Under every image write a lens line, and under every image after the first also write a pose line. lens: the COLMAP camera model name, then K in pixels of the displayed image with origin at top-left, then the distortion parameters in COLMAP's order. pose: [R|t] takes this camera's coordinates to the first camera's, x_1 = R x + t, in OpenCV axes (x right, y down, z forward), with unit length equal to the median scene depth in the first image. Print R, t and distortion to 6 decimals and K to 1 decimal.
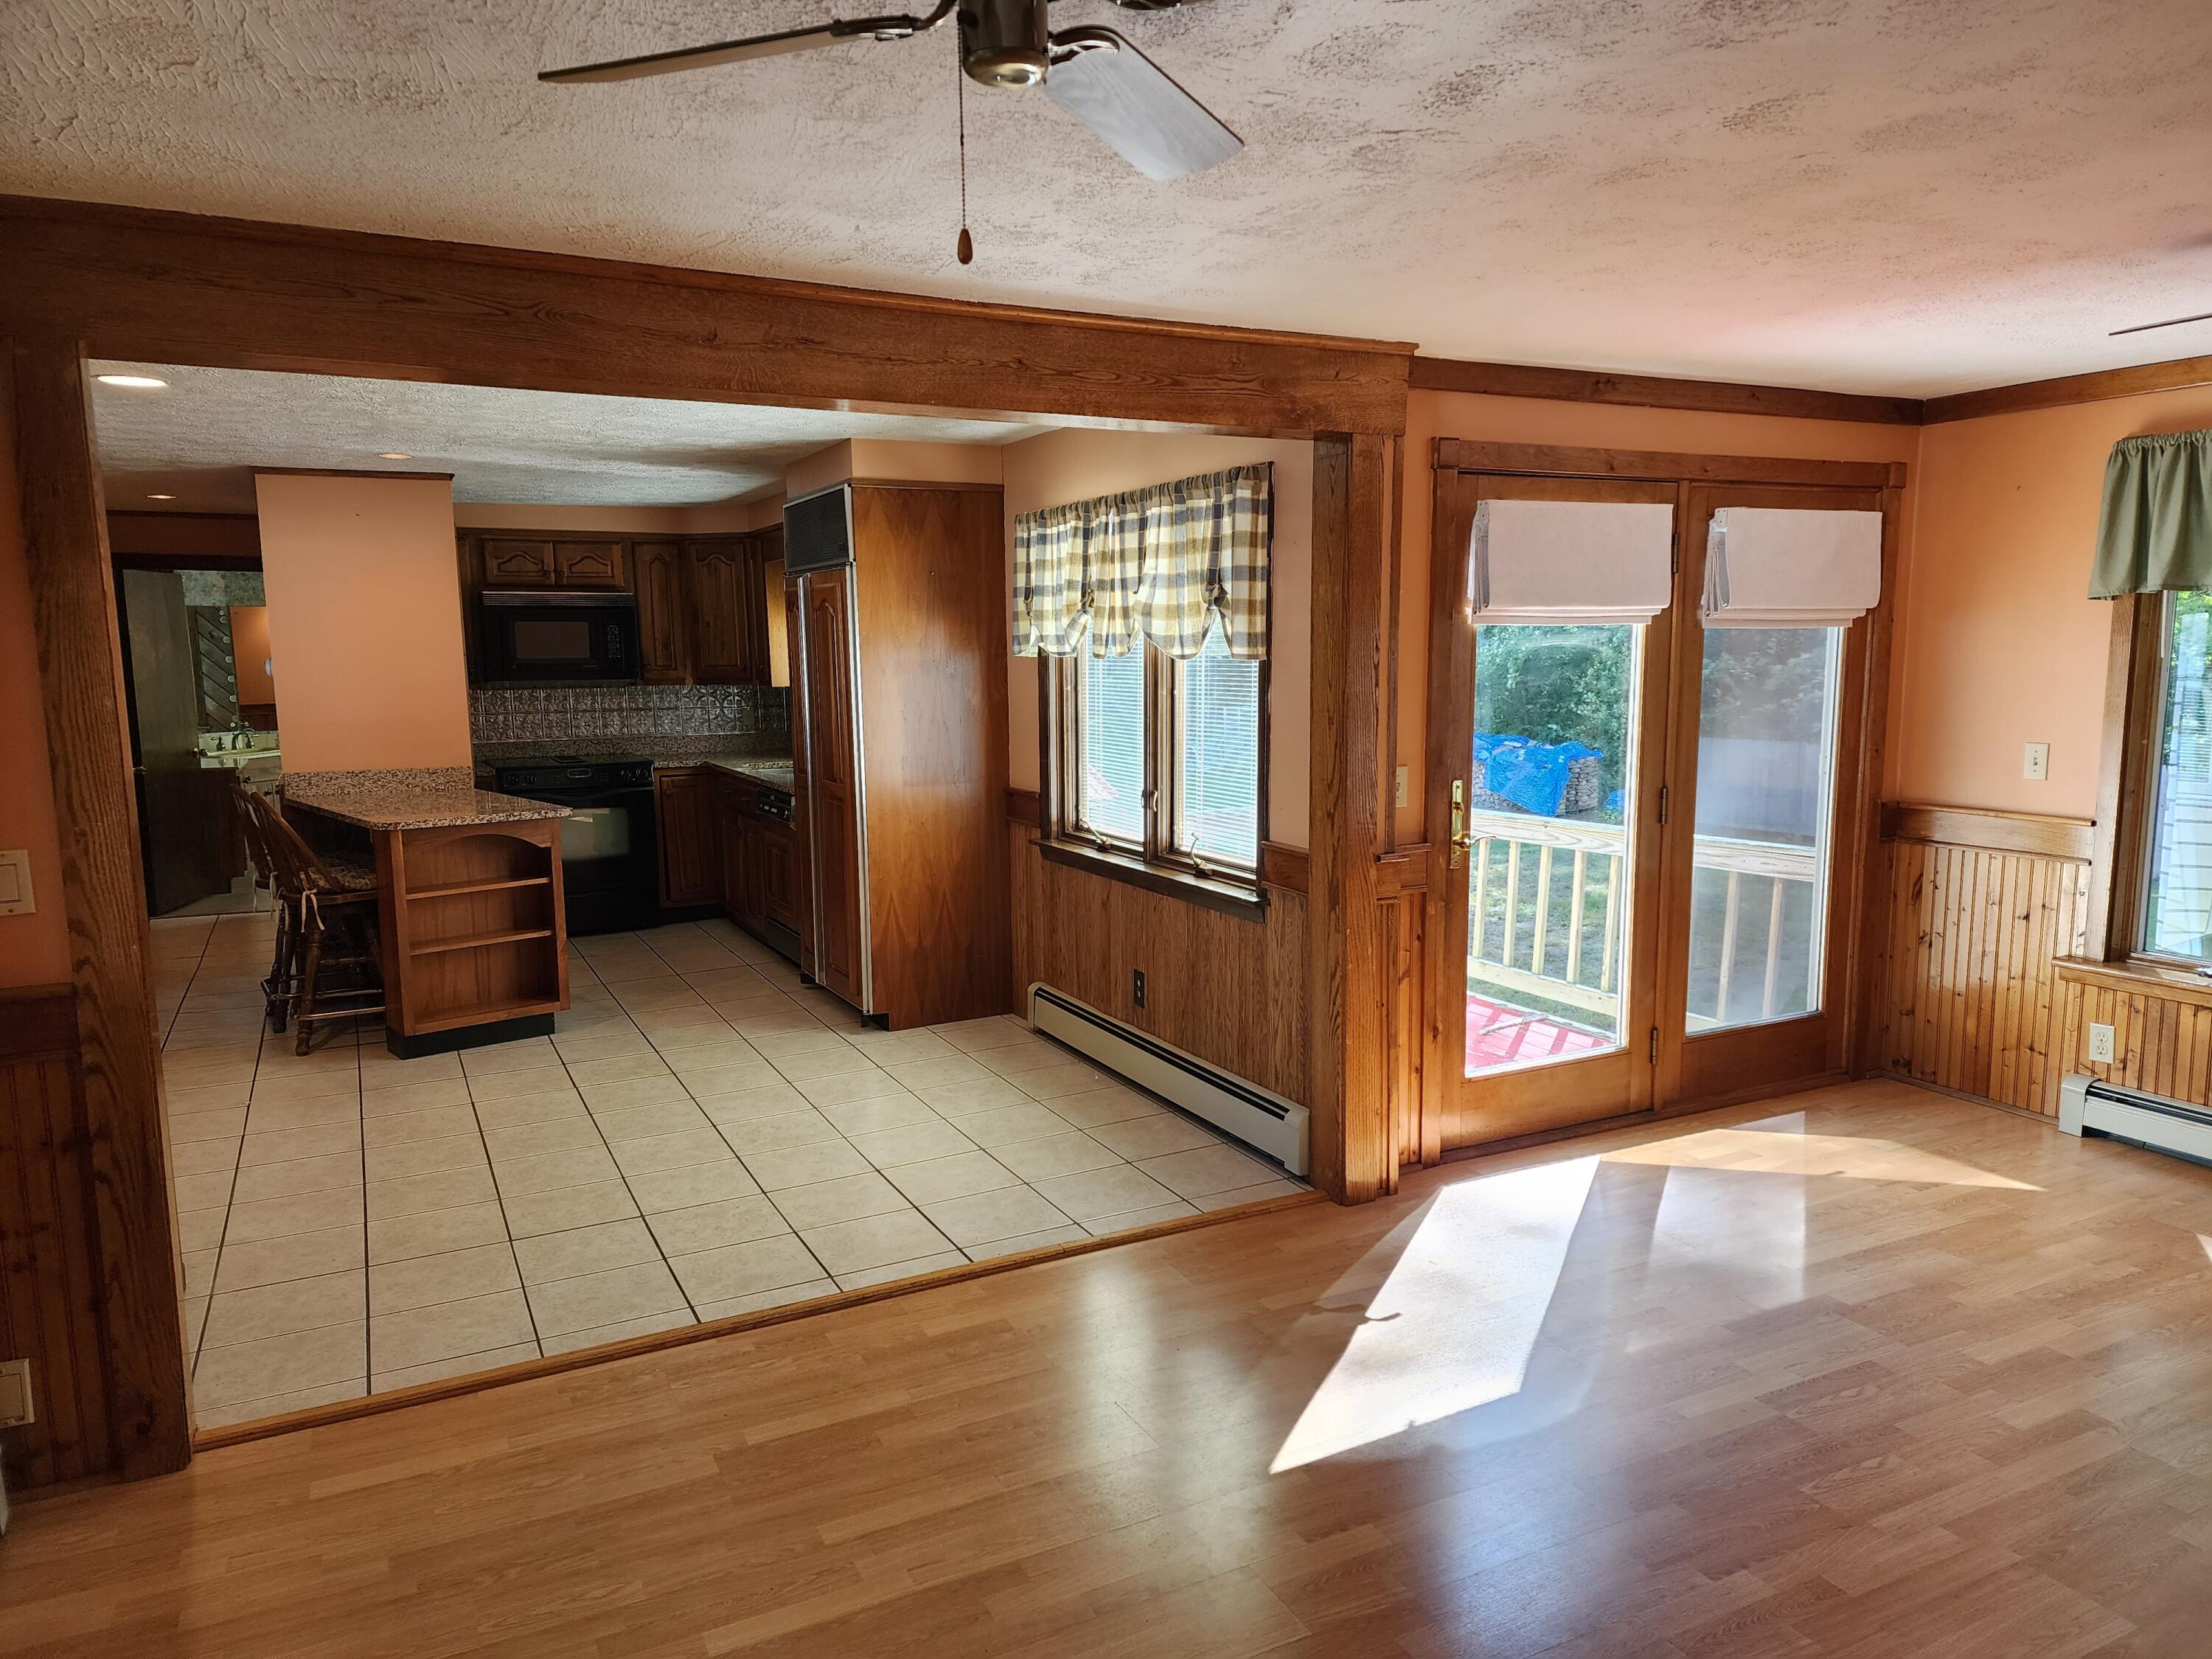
lens RADIAL K [[1477.9, 0, 1092.4], [0, 1477.9, 832.4], [0, 0, 1]] dist [0.058292, -0.001727]
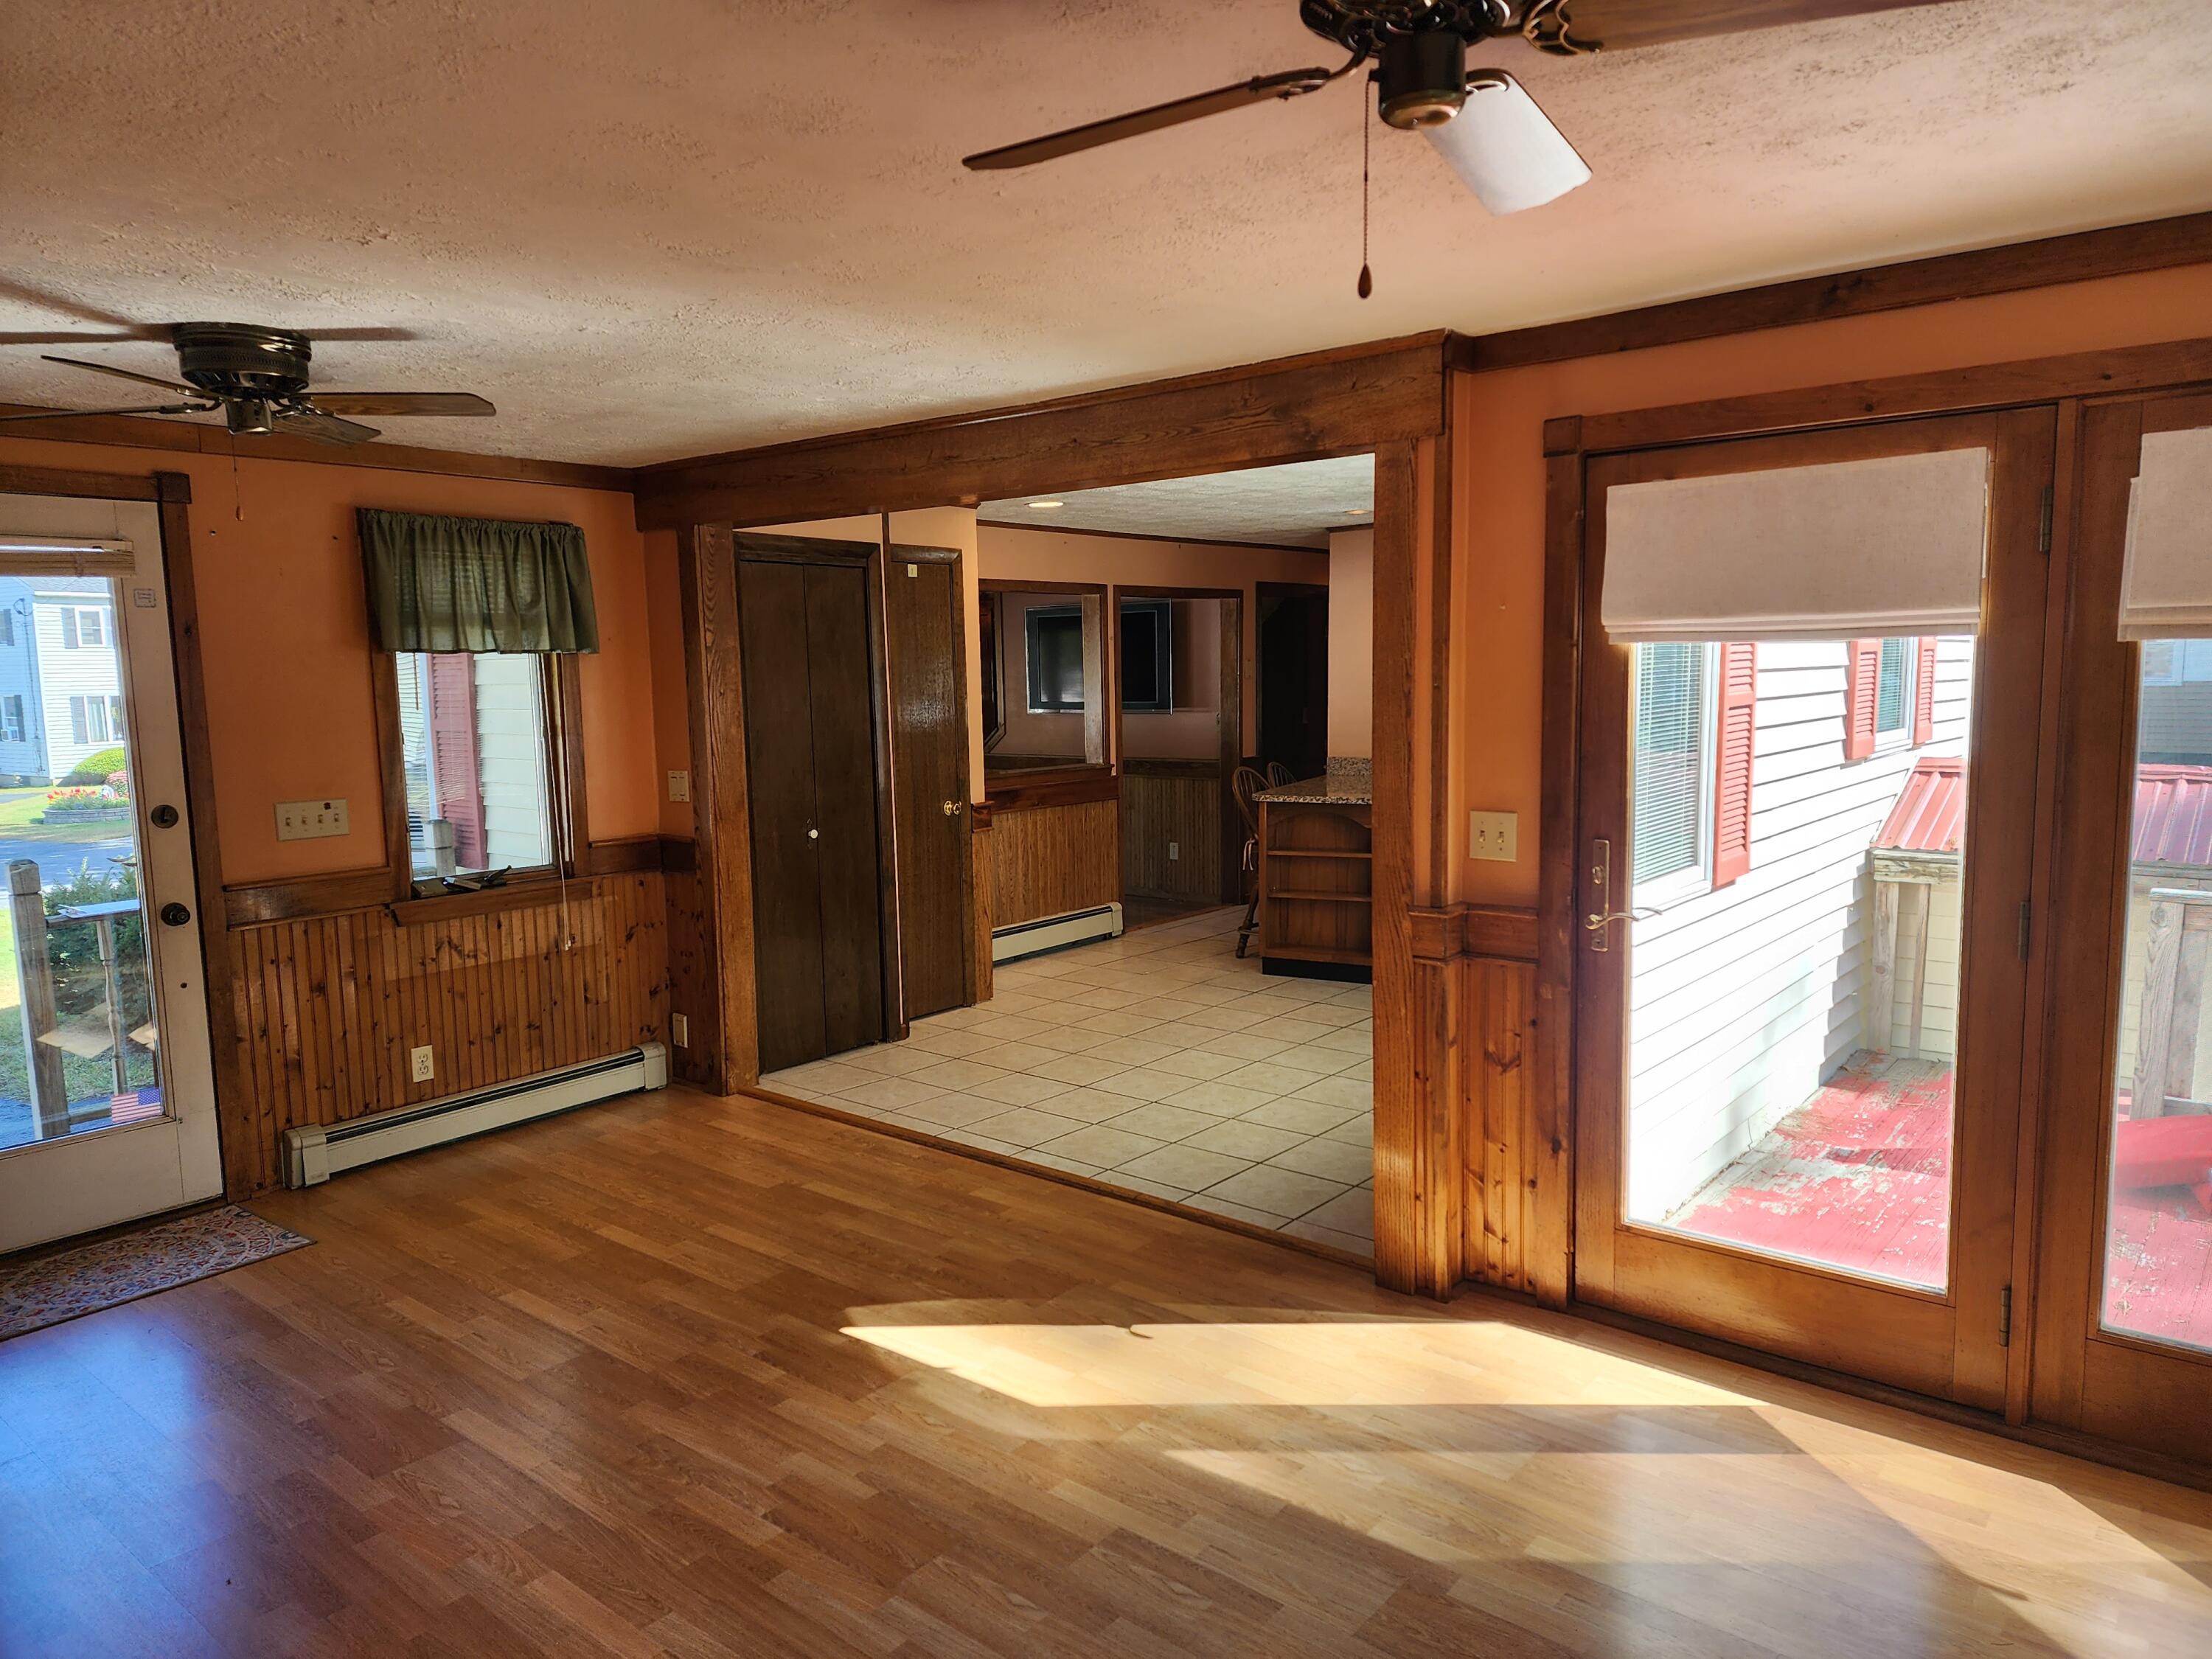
lens RADIAL K [[1452.7, 0, 1105.0], [0, 1452.7, 825.2], [0, 0, 1]] dist [0.076464, -0.065000]
pose [[0.399846, 0.102053, -0.910883, 0.963110], [-0.104697, 0.992363, 0.065224, -0.075040], [0.910583, 0.069287, 0.407477, 0.494504]]
